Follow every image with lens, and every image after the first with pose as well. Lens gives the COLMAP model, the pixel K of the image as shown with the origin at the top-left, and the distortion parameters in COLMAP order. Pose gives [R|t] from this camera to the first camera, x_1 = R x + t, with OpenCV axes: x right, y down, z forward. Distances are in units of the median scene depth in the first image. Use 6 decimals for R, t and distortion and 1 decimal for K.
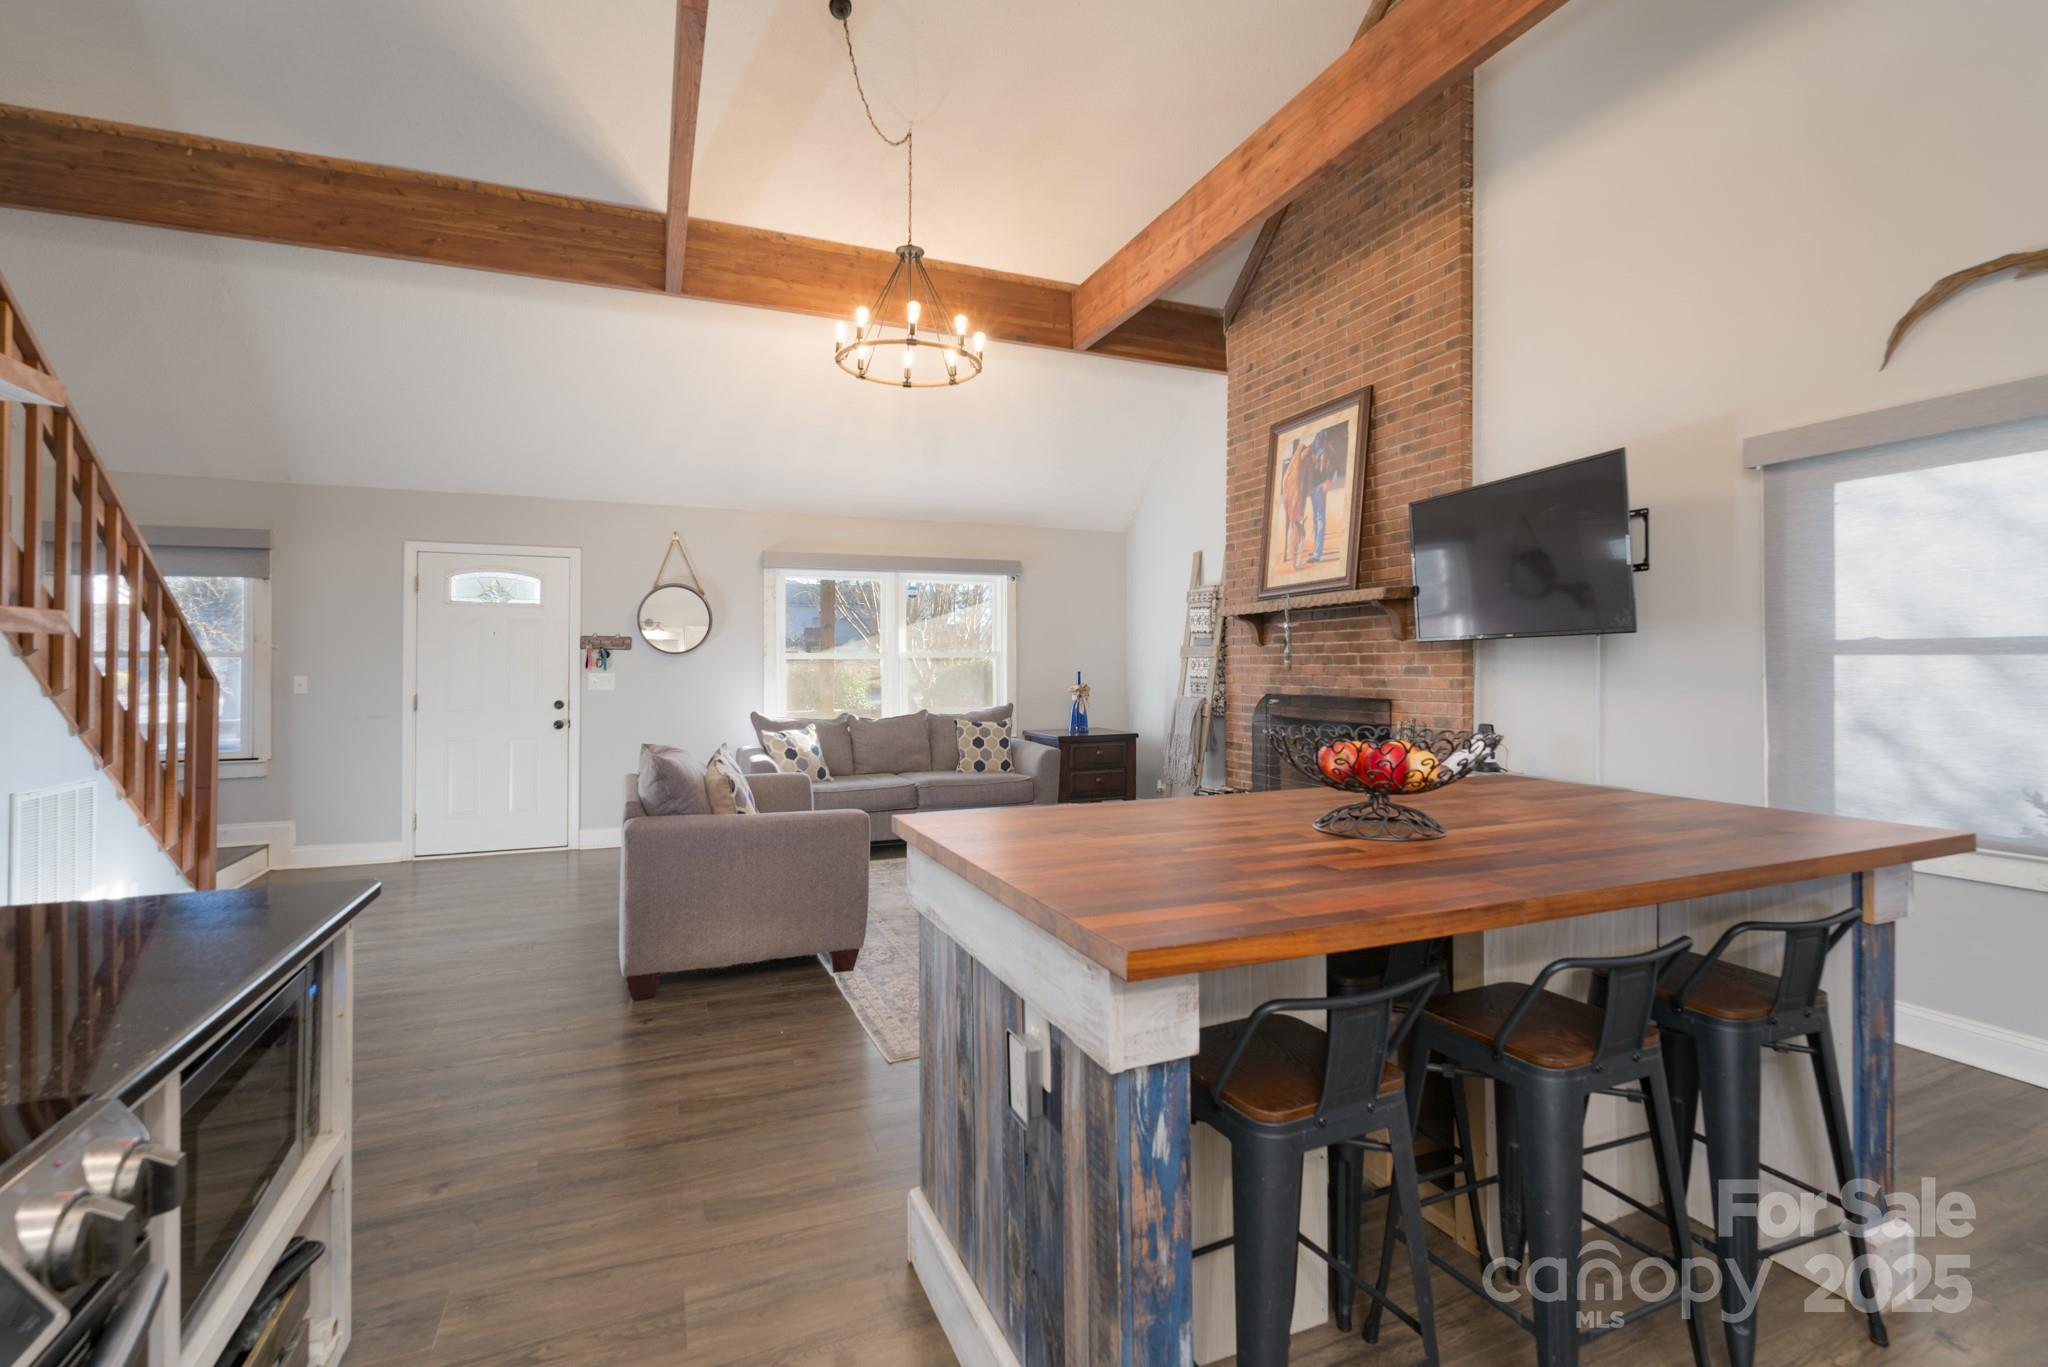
lens RADIAL K [[929.7, 0, 1027.4], [0, 929.7, 661.5], [0, 0, 1]] dist [-0.003478, 0.000499]
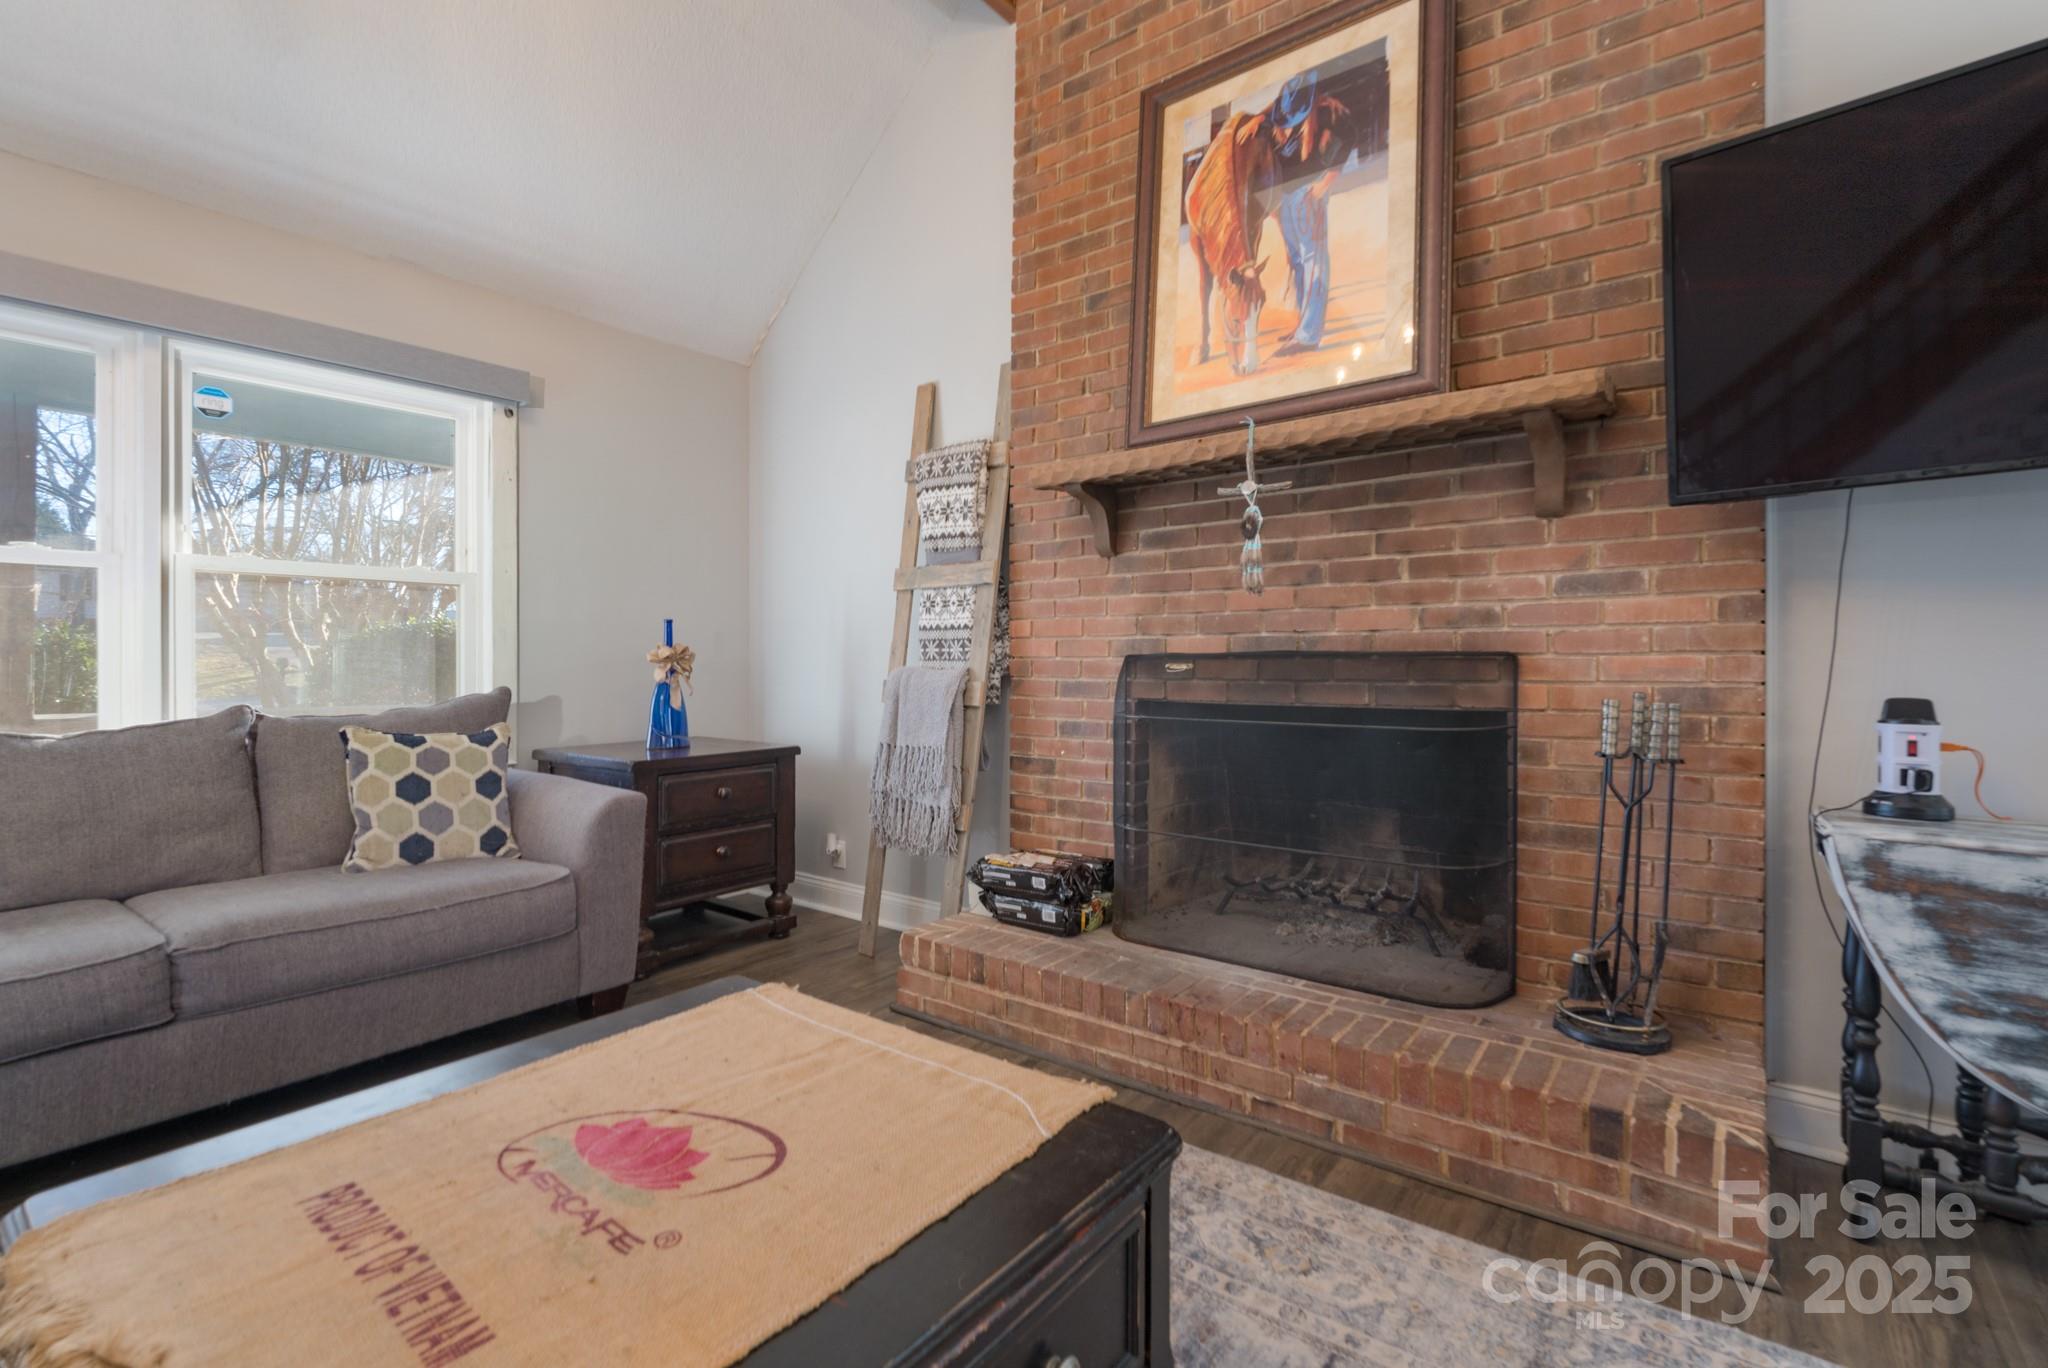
lens RADIAL K [[929.7, 0, 1017.6], [0, 929.7, 660.4], [0, 0, 1]] dist [-0.003478, 0.000499]
pose [[0.871242, 0.001611, 0.490851, -0.026736], [-0.002294, 0.999997, 0.000789, 0.037598], [-0.490848, -0.001813, 0.871243, 0.617121]]
